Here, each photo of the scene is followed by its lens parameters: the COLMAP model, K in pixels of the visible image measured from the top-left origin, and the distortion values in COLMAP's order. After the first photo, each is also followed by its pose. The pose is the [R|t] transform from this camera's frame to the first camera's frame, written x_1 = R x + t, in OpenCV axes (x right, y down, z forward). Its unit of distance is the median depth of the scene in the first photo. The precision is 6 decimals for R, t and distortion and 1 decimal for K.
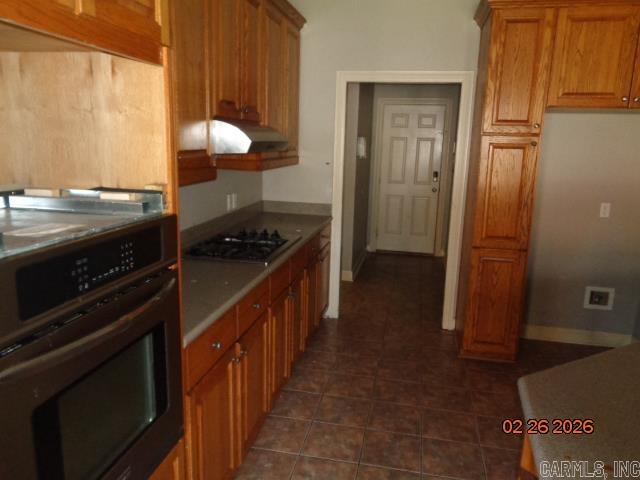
lens RADIAL K [[494.1, 0, 320.0], [0, 494.1, 240.0], [0, 0, 1]] dist [0.050228, 0.001102]
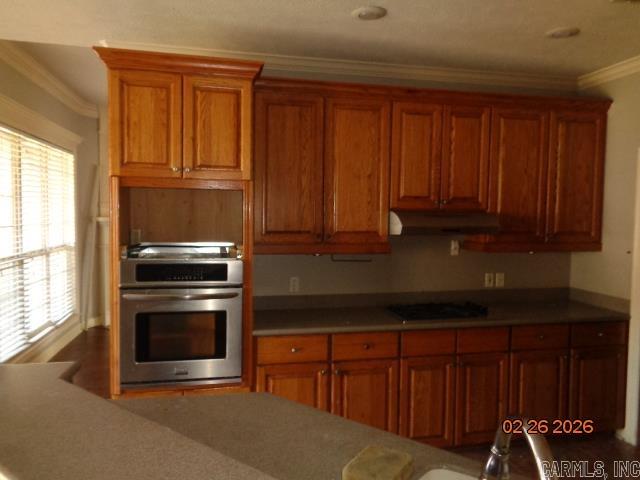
lens RADIAL K [[494.1, 0, 320.0], [0, 494.1, 240.0], [0, 0, 1]] dist [0.050228, 0.001102]
pose [[0.392501, 0.033681, -0.919135, 0.616177], [-0.180740, 0.982669, -0.041173, -0.044315], [0.901818, 0.182285, 0.391786, 0.179635]]
